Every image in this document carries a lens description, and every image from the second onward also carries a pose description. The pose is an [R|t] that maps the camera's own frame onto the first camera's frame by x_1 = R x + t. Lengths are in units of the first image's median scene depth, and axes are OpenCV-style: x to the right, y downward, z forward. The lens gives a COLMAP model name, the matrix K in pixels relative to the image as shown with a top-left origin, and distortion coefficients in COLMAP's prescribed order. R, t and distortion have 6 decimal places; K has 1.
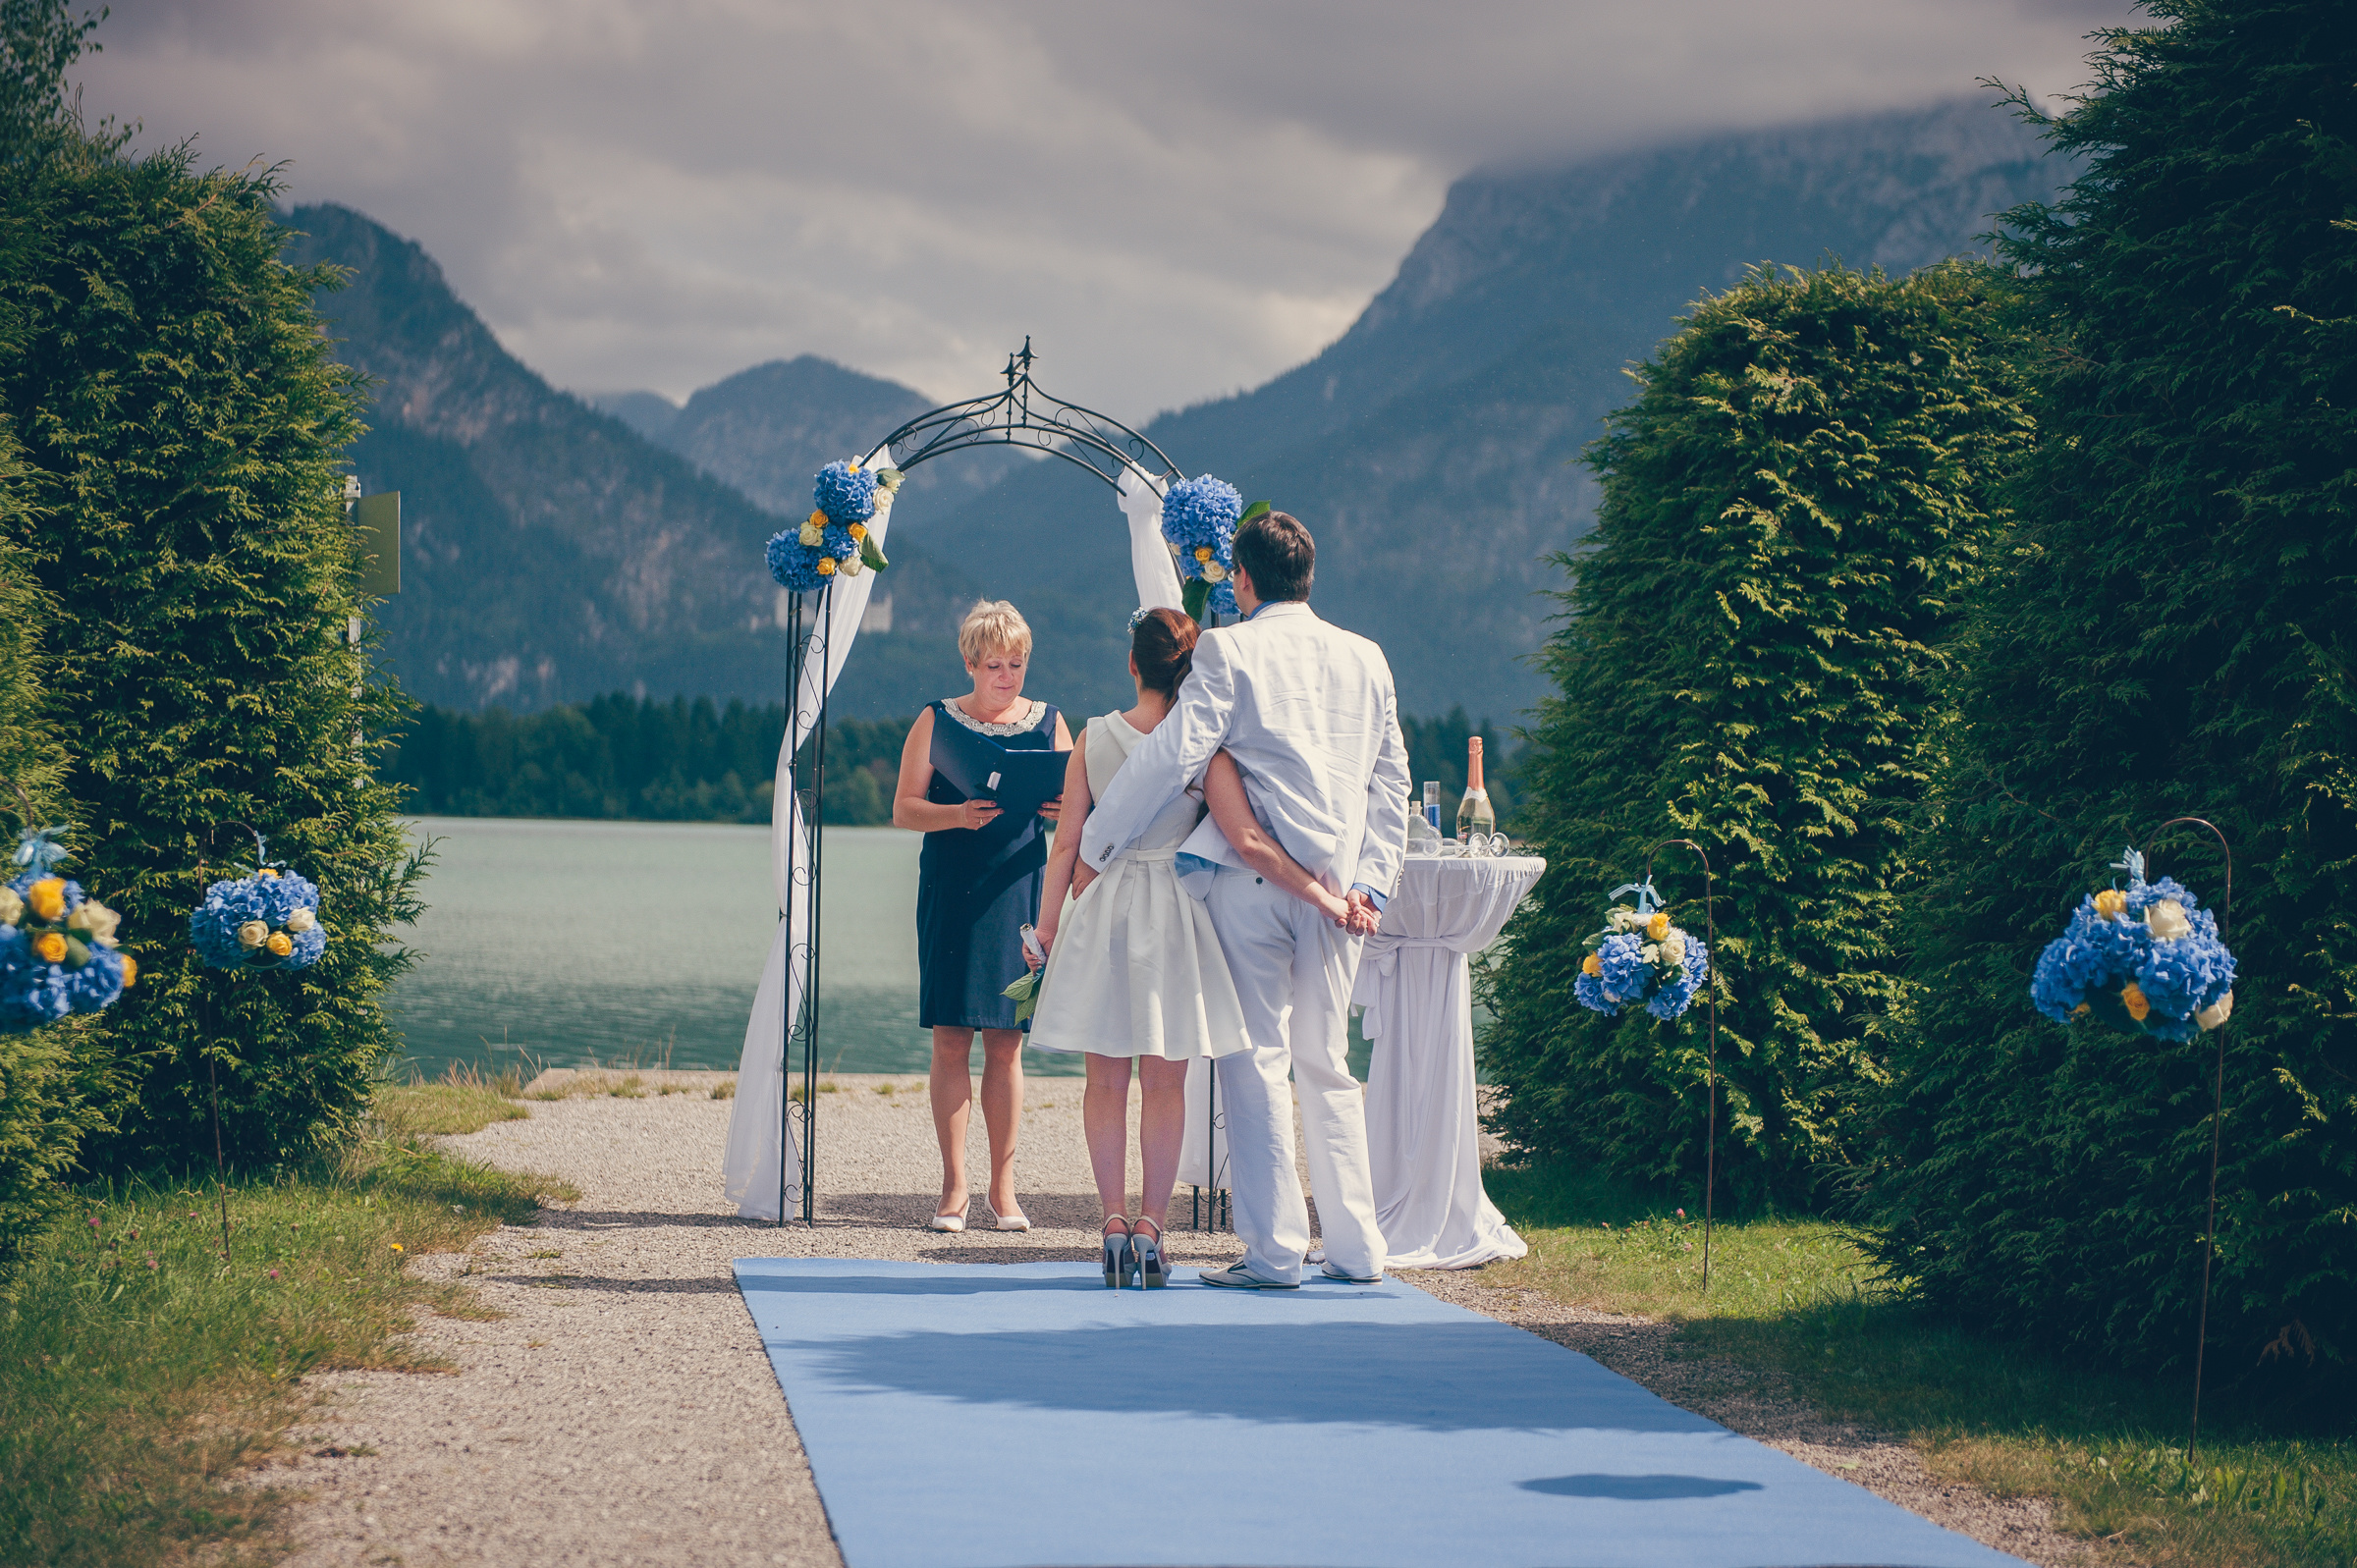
lens RADIAL K [[4840.2, 0, 1278.0], [0, 4840.2, 787.3], [0, 0, 1]] dist [0.116115, -0.629088]
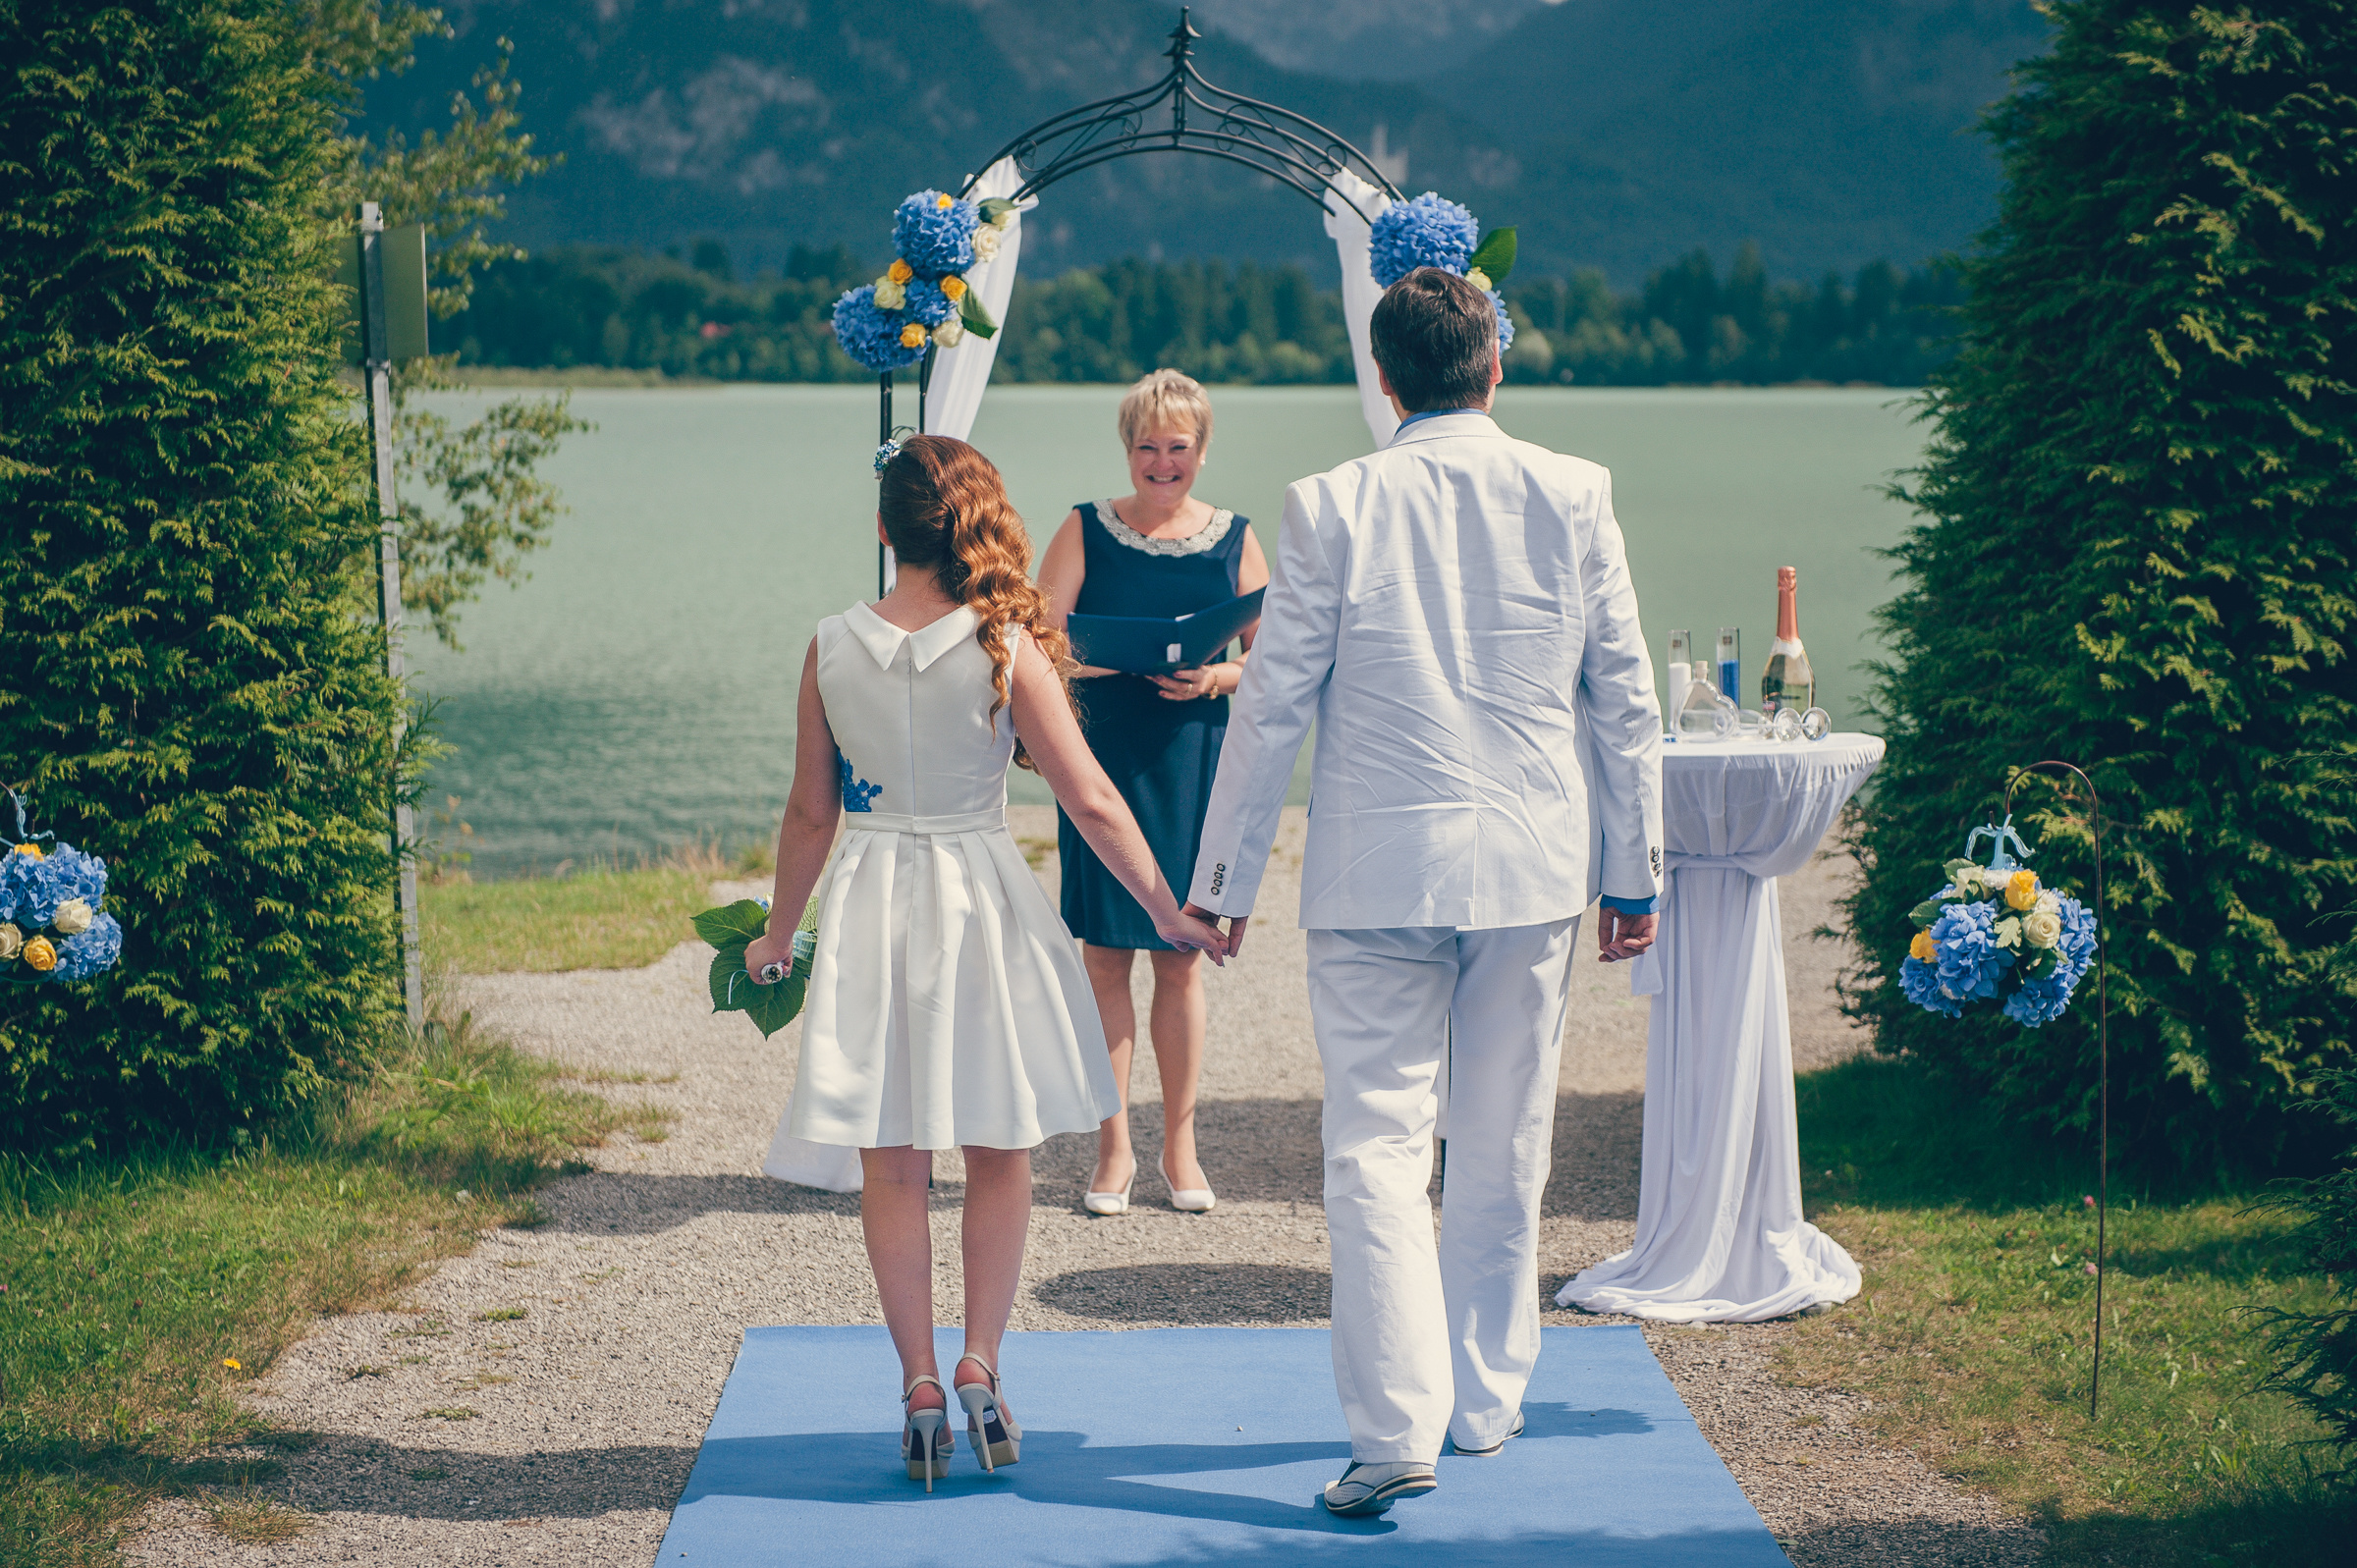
lens RADIAL K [[4743.3, 0, 1179.9], [0, 4743.3, 840.8], [0, 0, 1]] dist [0.124237, -0.603377]
pose [[0.990729, -0.008451, -0.135589, 0.044304], [0.023186, 0.993939, 0.107465, -0.045138], [0.133859, -0.109612, 0.984920, 0.276129]]
